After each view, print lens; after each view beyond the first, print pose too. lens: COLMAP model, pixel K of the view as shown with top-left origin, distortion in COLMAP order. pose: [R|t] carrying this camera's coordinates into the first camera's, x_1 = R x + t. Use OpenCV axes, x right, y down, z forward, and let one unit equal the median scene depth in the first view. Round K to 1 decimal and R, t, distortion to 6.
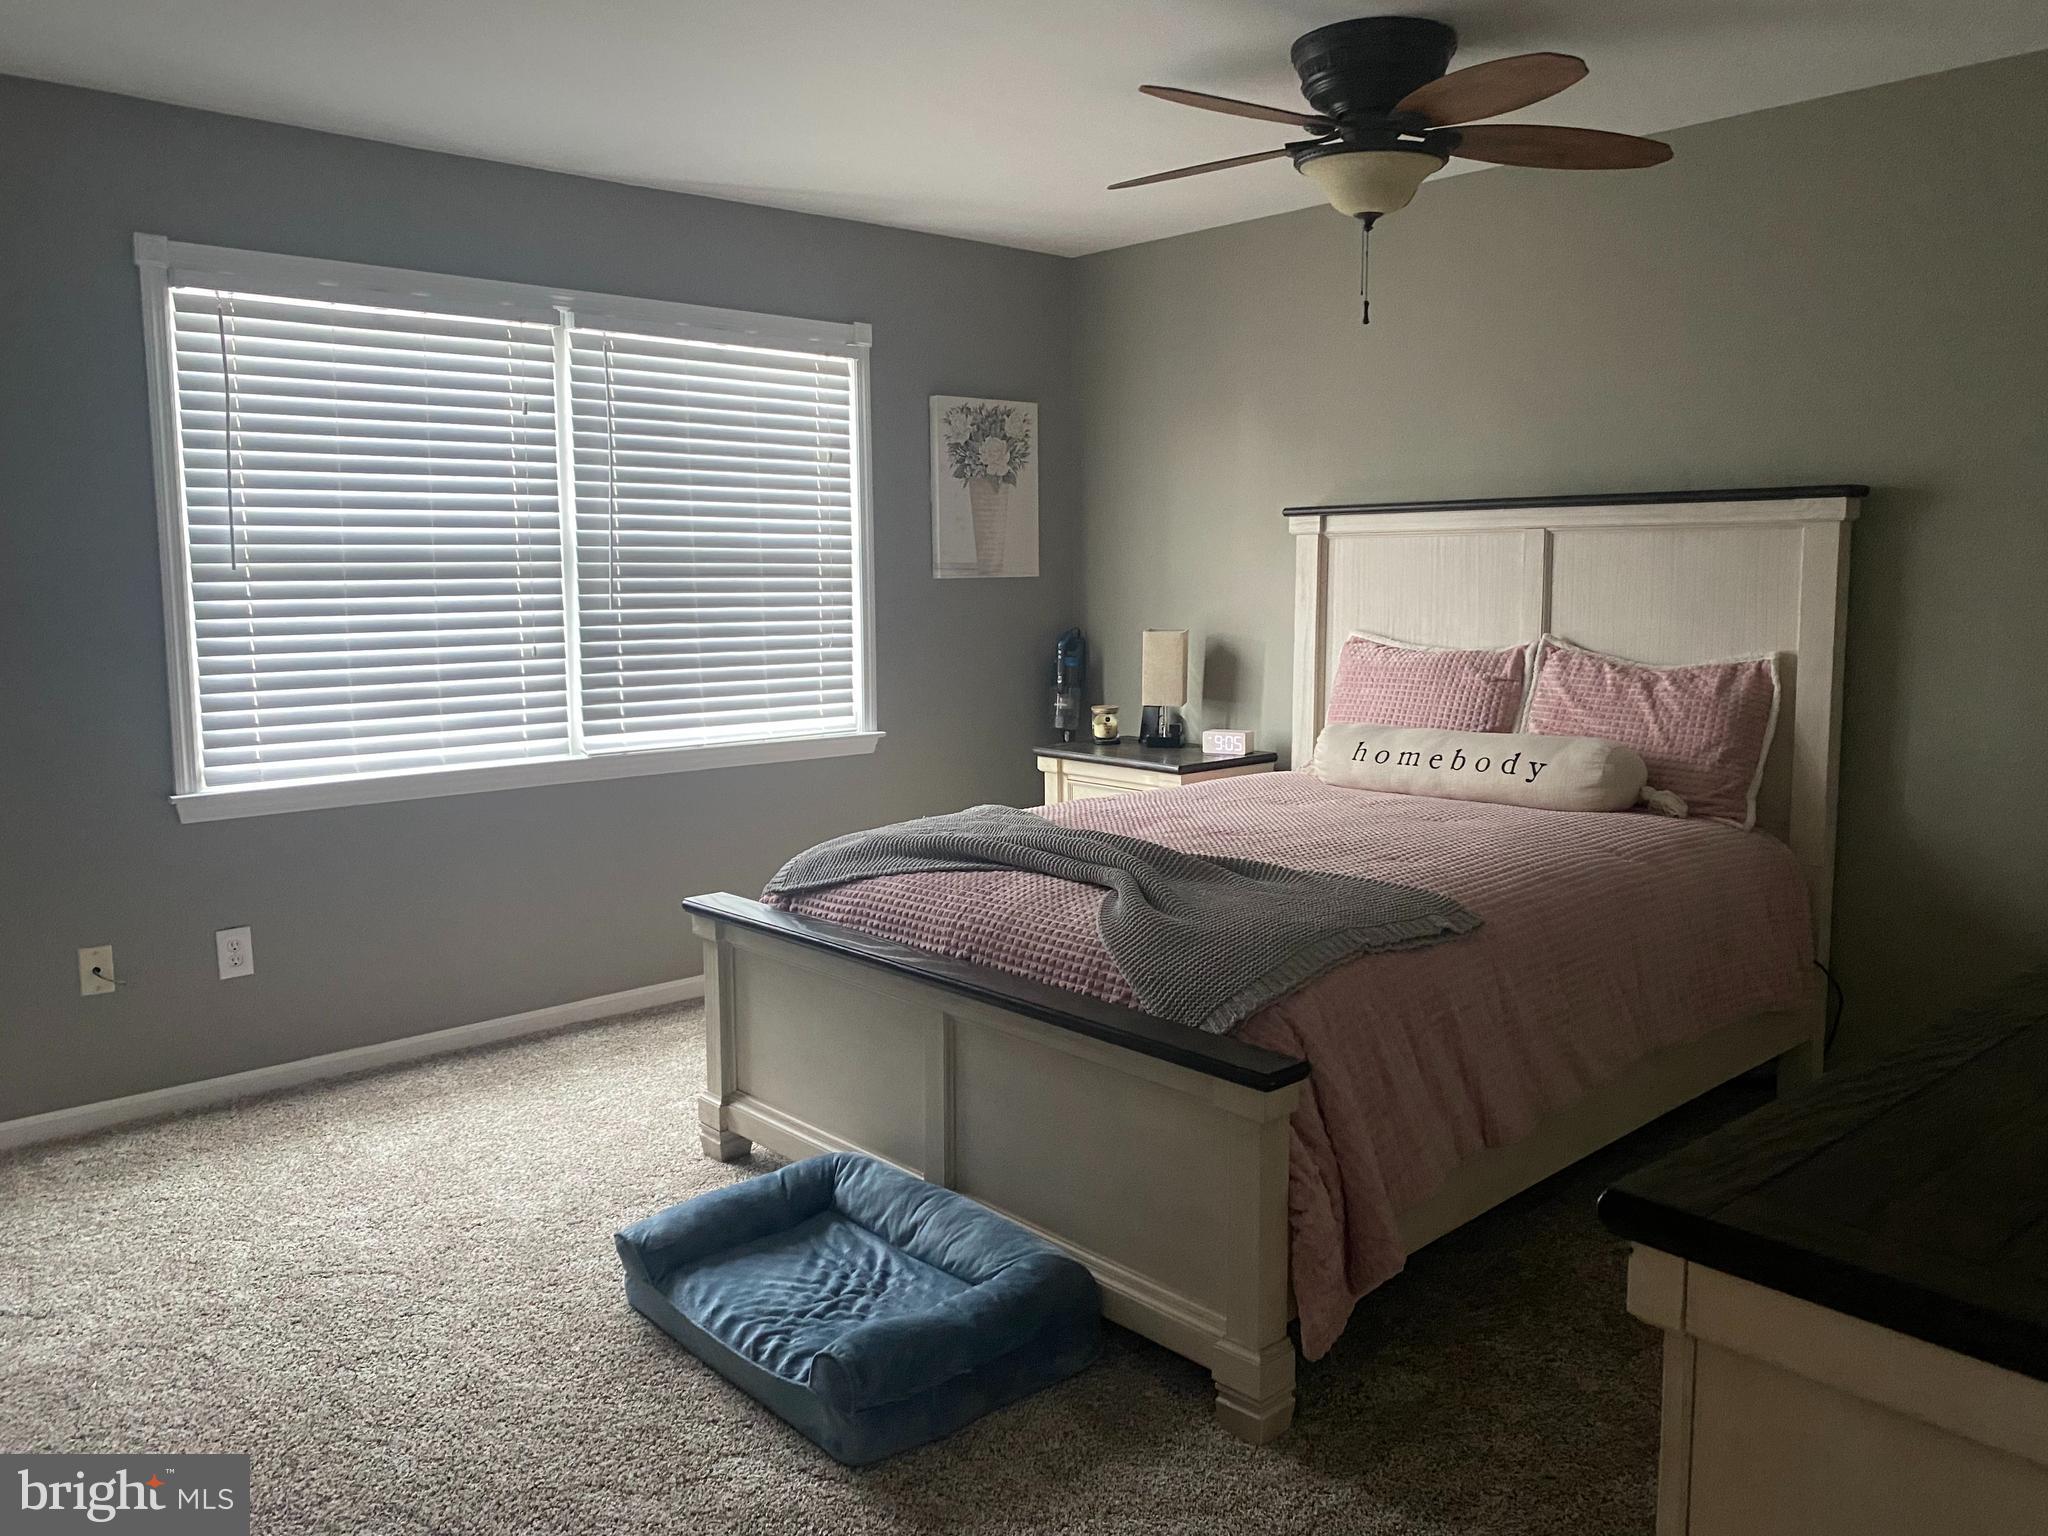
lens RADIAL K [[1570.9, 0, 1026.7], [0, 1570.9, 760.3], [0, 0, 1]] dist [0.053698, -0.093740]
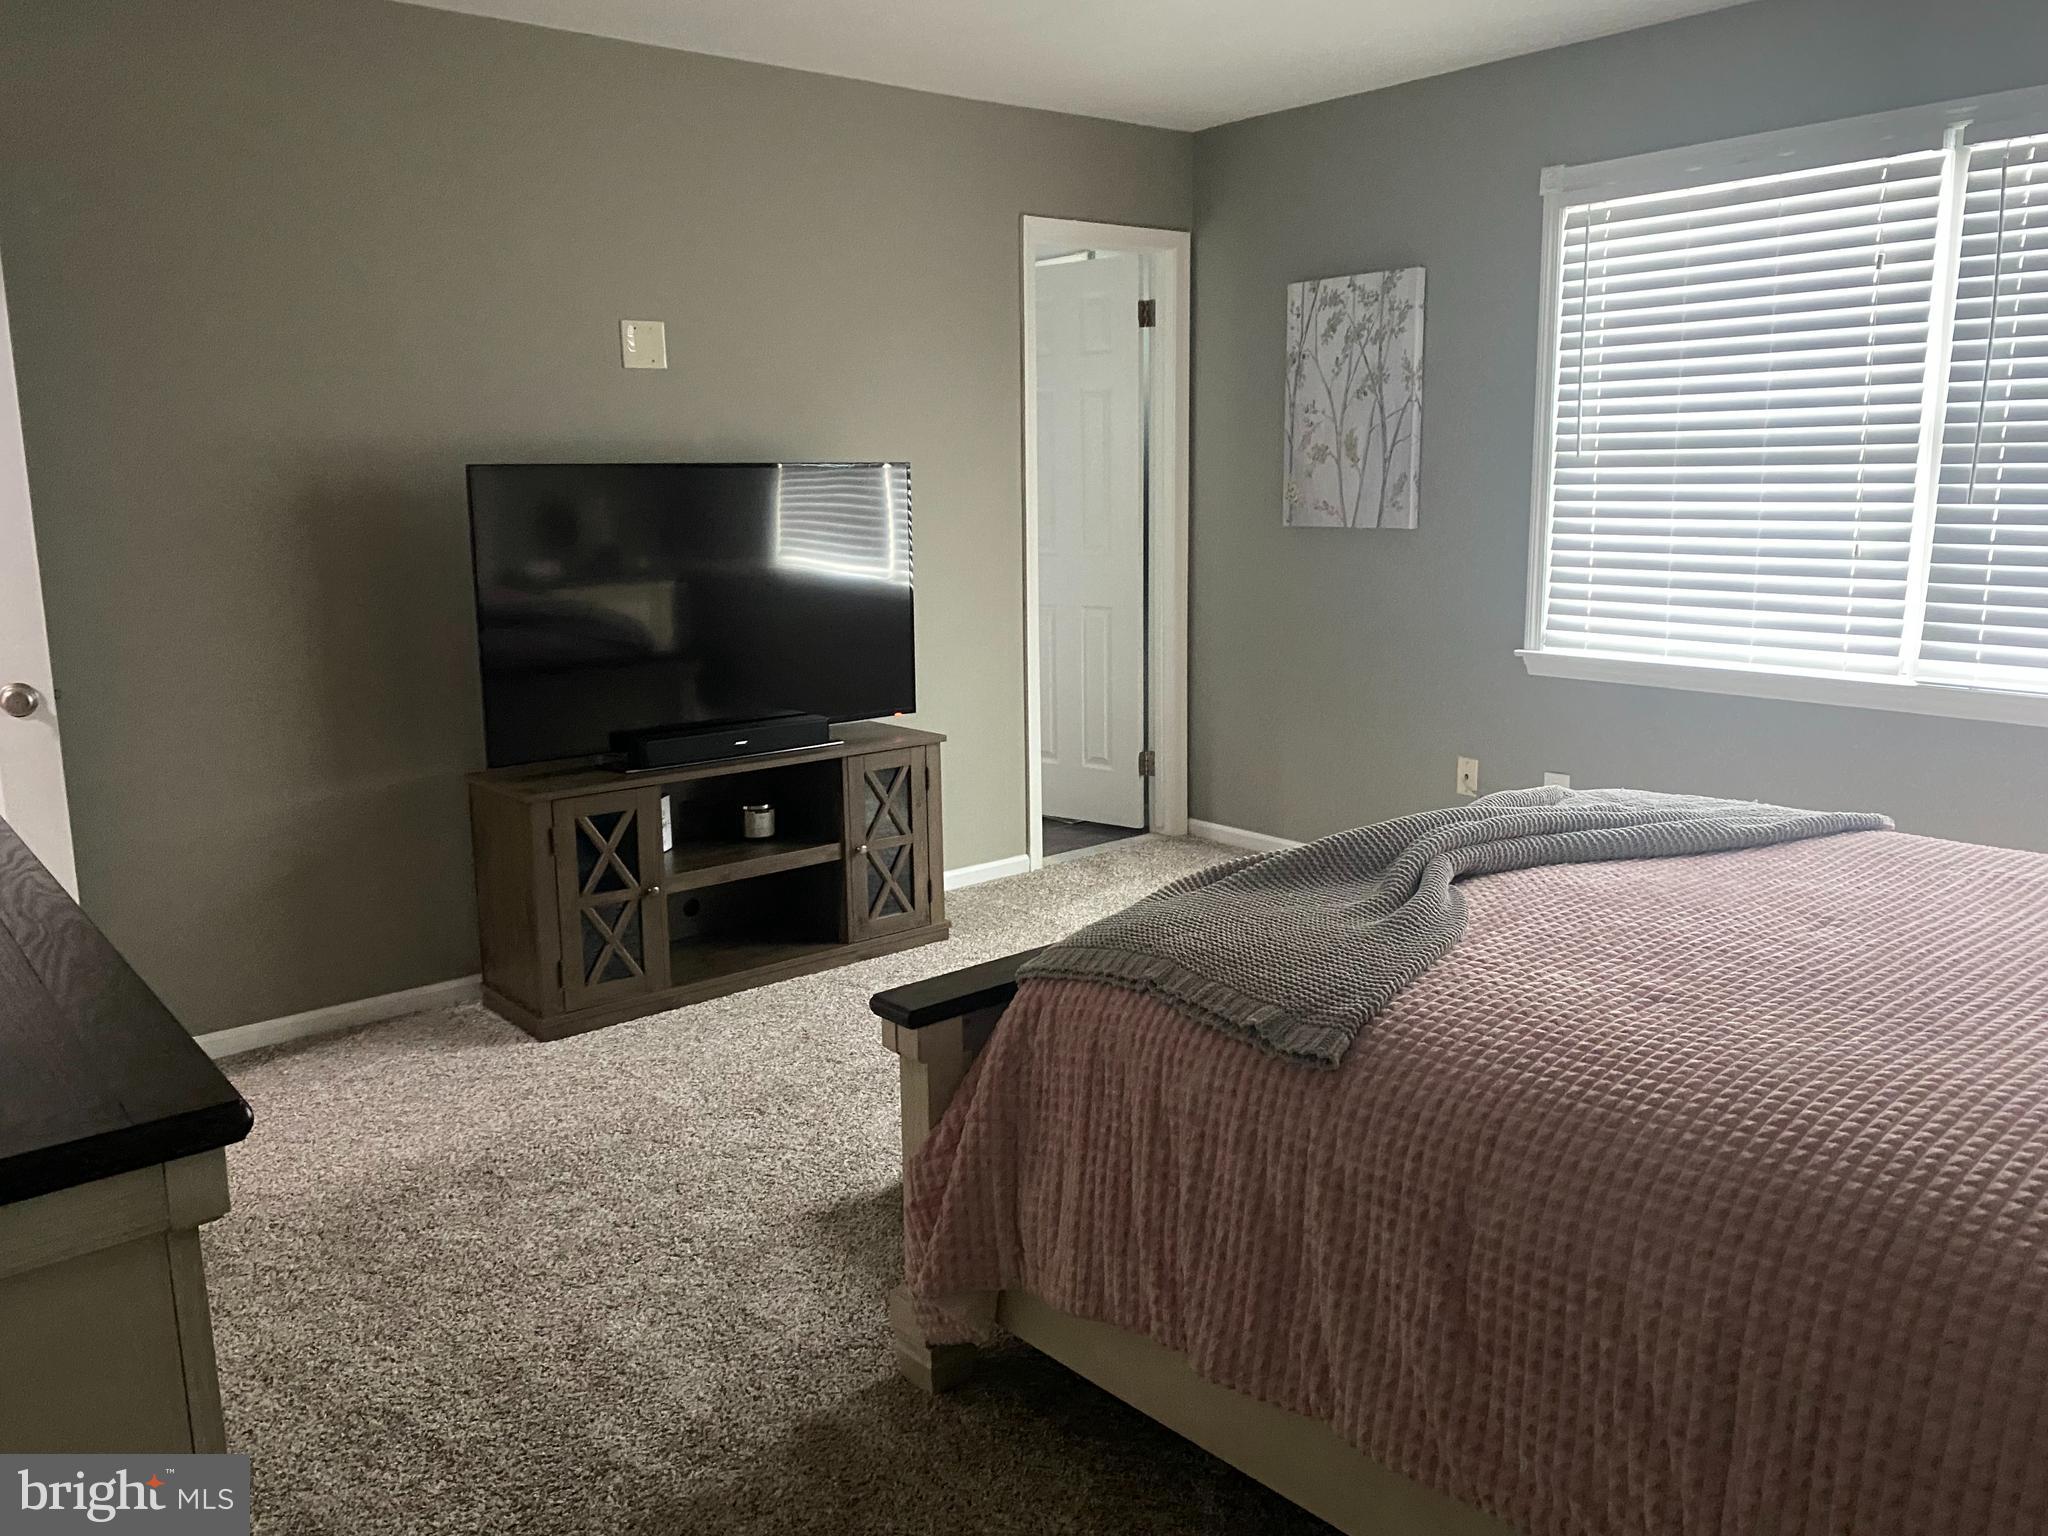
lens RADIAL K [[1570.9, 0, 1028.3], [0, 1570.9, 769.8], [0, 0, 1]] dist [0.053698, -0.093740]
pose [[-0.065067, 0.196850, -0.978272, 0.584988], [-0.103806, 0.973696, 0.202833, -0.080678], [0.992467, 0.114748, -0.042921, 0.603131]]
